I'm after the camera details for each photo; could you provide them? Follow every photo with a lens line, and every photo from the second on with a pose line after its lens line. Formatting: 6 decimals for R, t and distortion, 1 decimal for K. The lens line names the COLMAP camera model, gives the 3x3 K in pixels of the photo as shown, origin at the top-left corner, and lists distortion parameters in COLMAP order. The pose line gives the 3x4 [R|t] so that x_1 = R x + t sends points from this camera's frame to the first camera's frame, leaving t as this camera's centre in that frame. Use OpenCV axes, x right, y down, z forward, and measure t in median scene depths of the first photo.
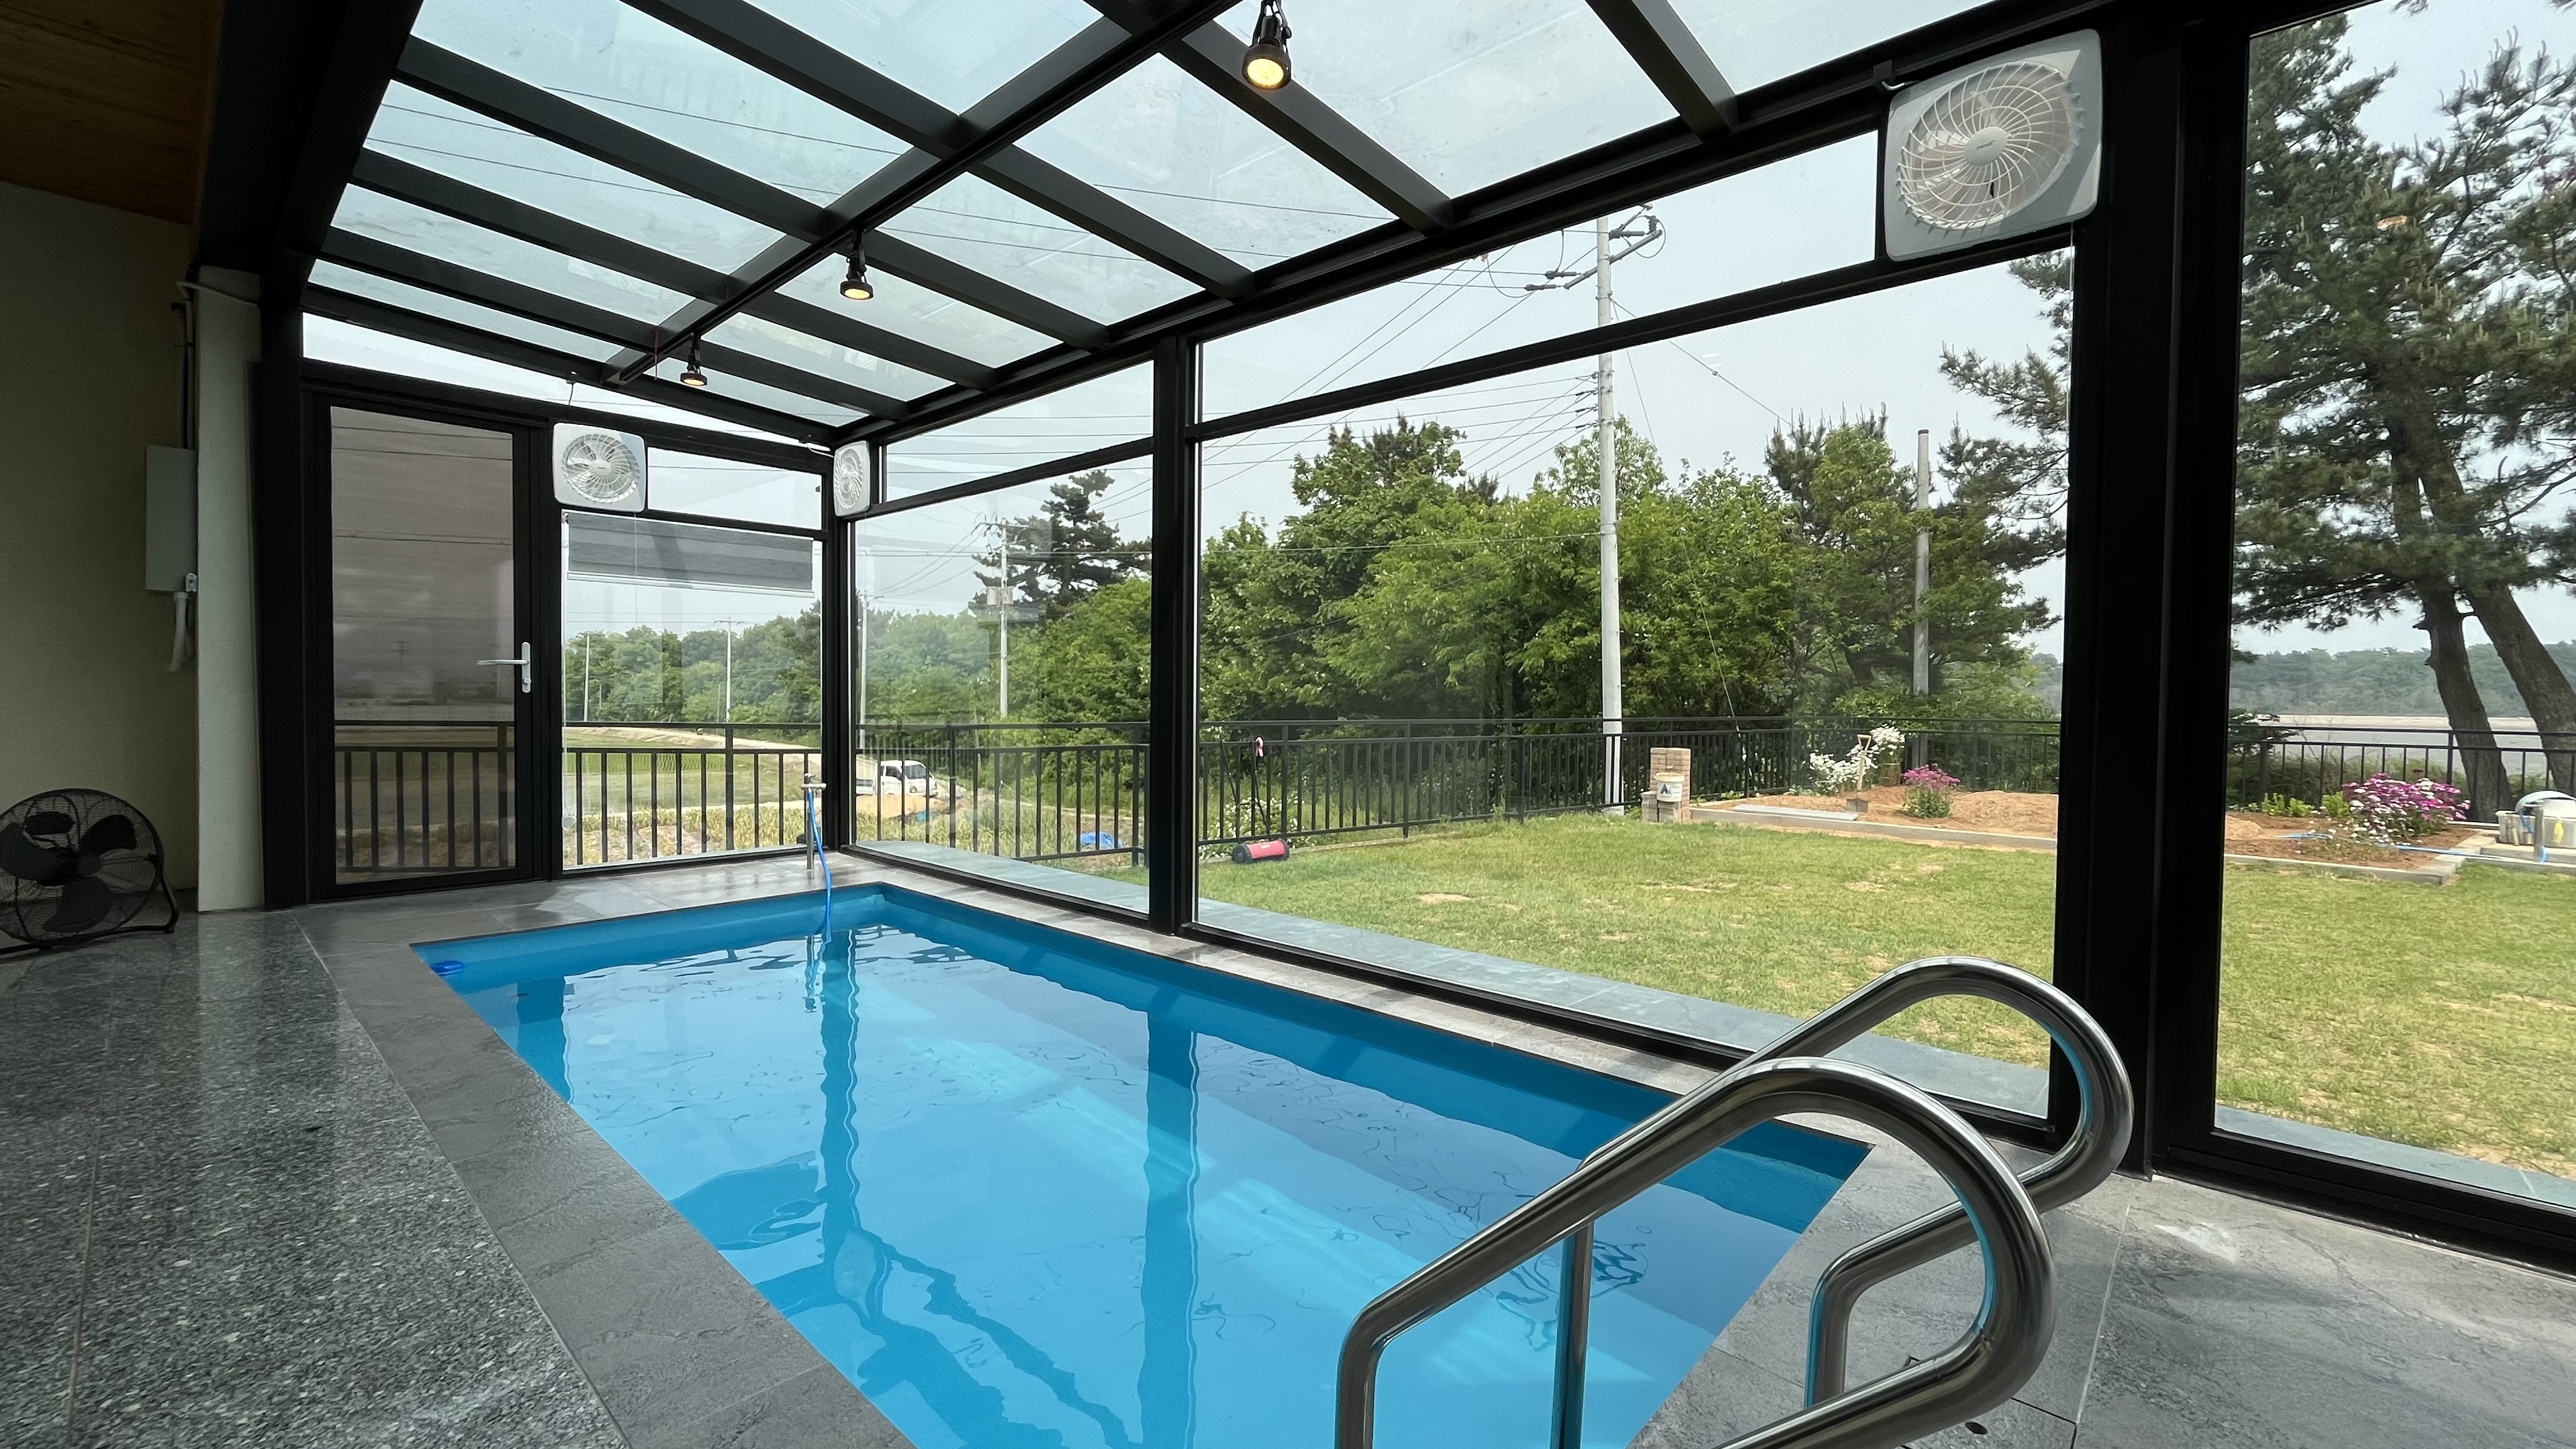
lens RADIAL K [[1049.2, 0, 1282.0], [0, 1049.2, 721.3], [0, 0, 1]] dist [-0.005311, -0.000292]
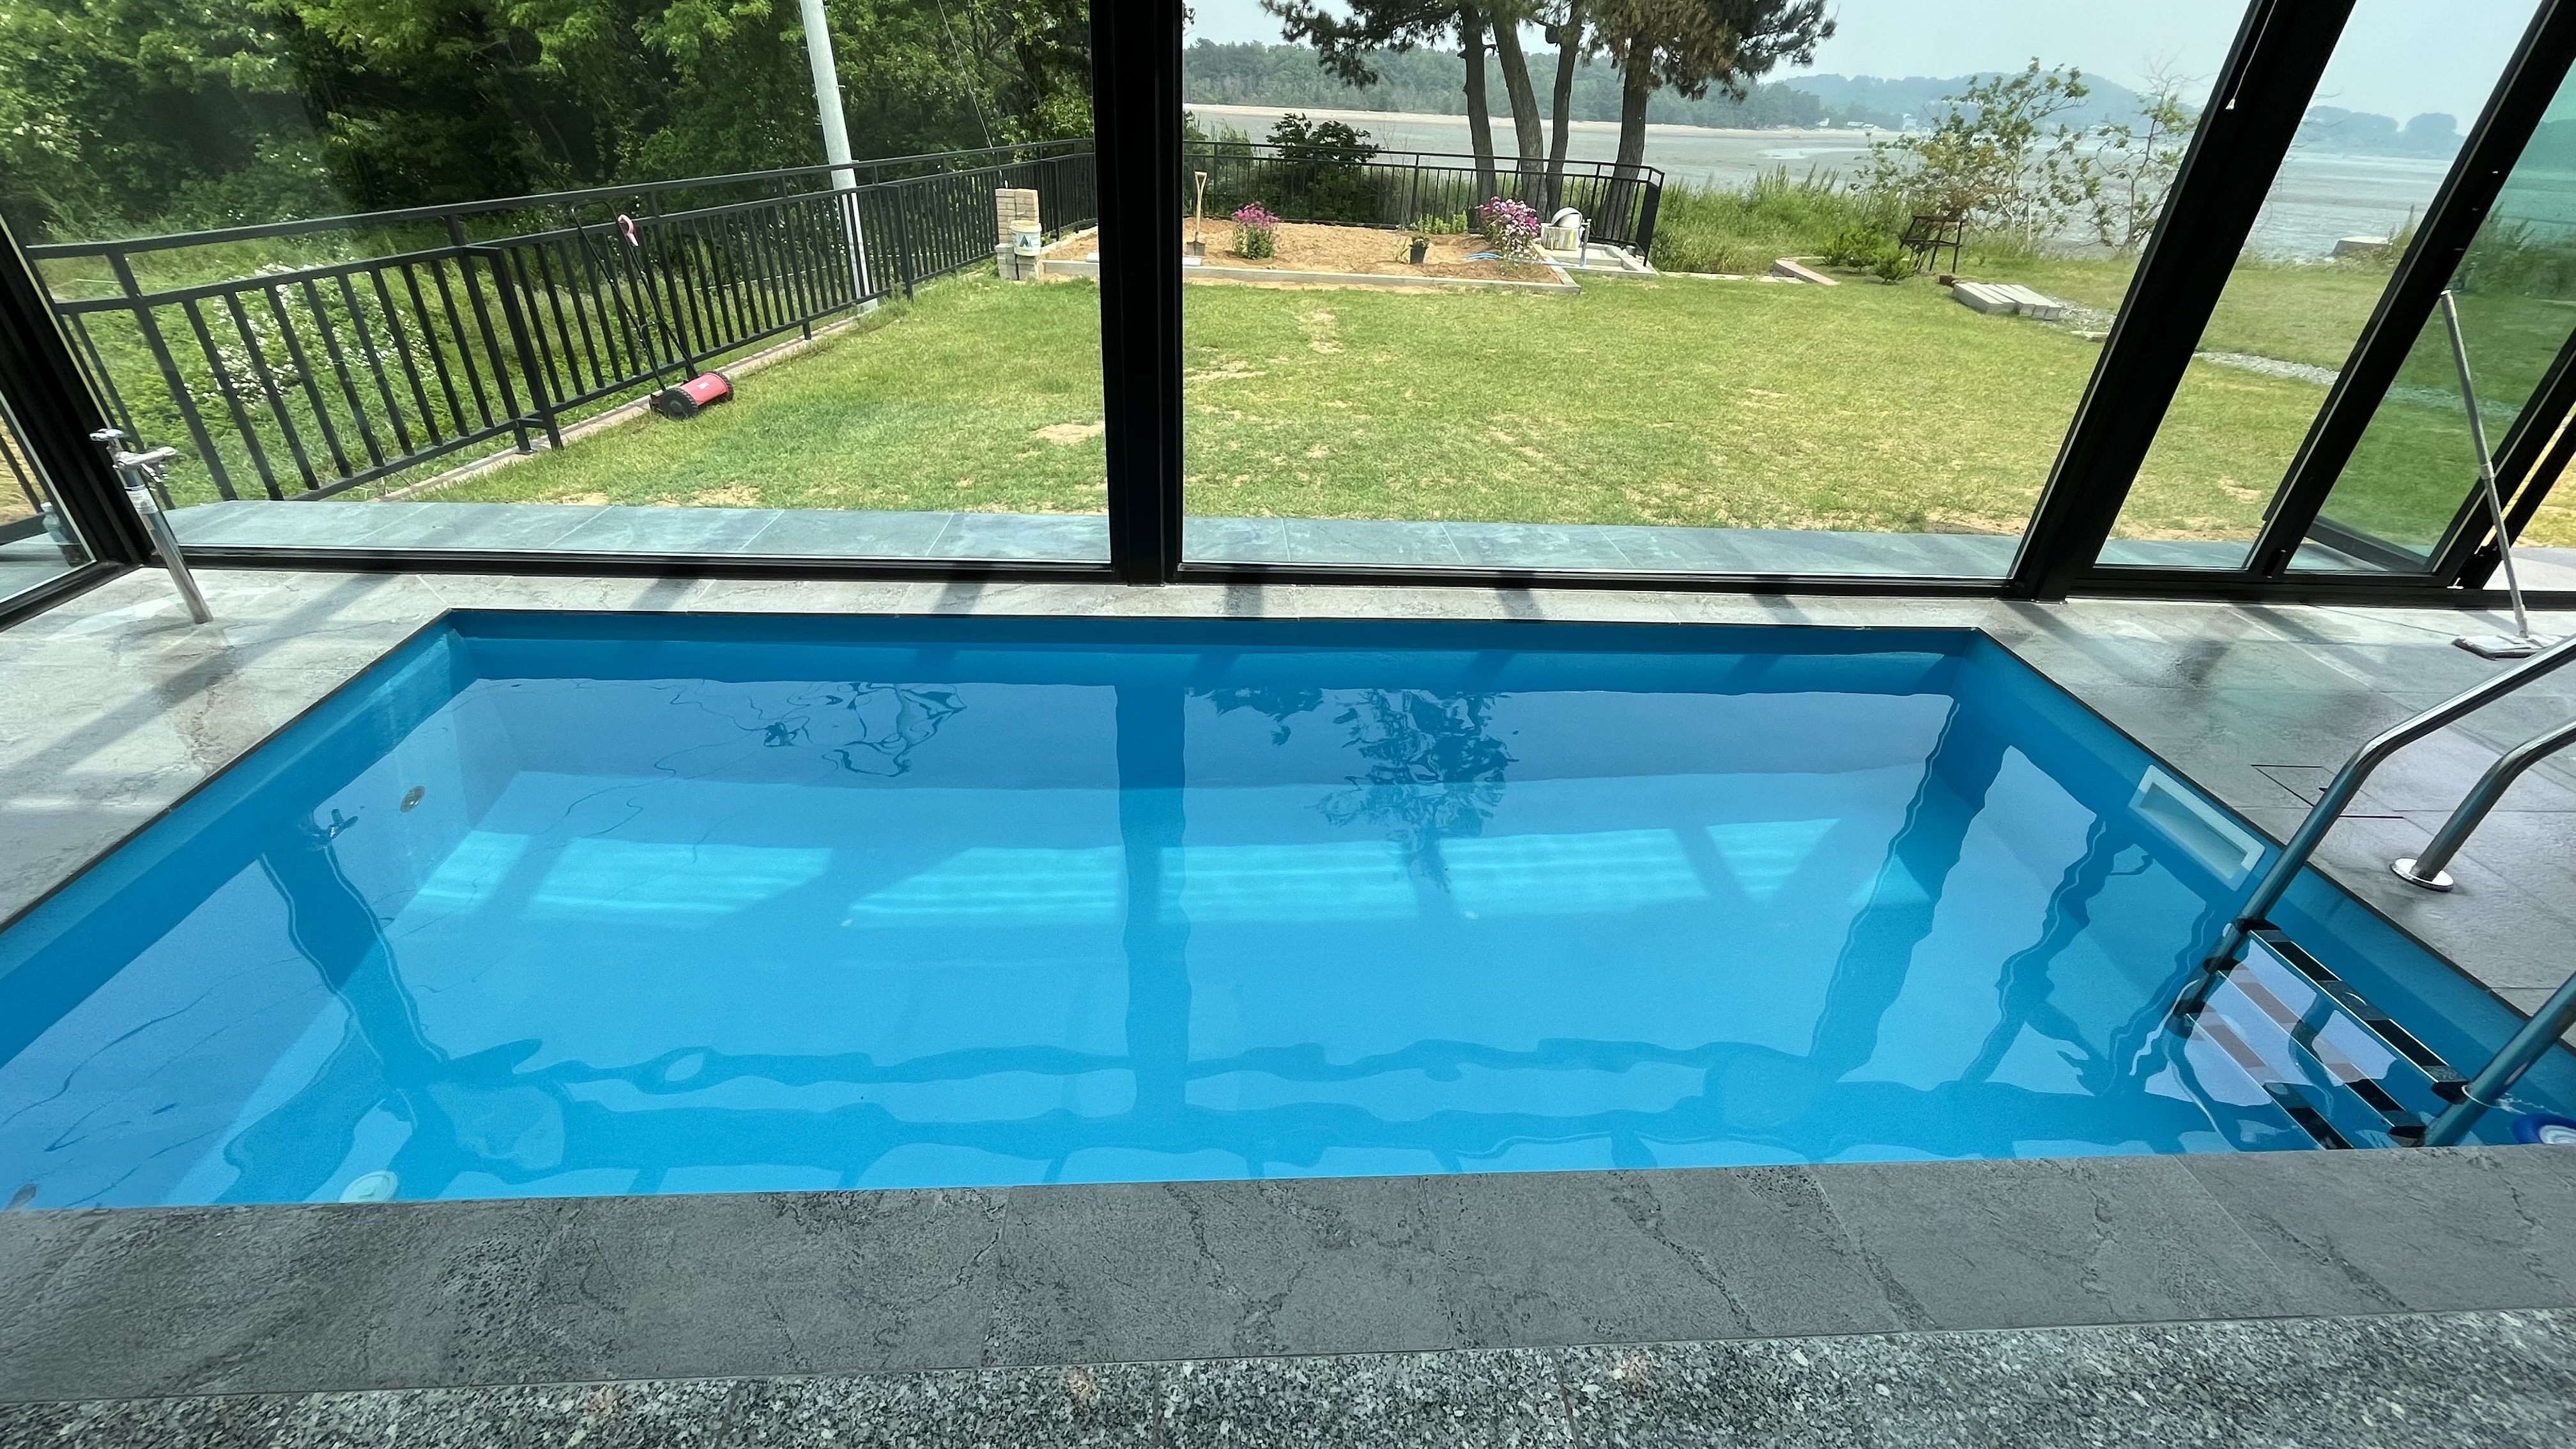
lens RADIAL K [[1049.2, 0, 1282.0], [0, 1049.2, 721.3], [0, 0, 1]] dist [-0.005311, -0.000292]
pose [[0.694090, -0.351453, 0.628267, -0.120187], [-0.017835, 0.864066, 0.503062, -0.022125], [-0.719667, -0.360375, 0.593472, 0.089791]]
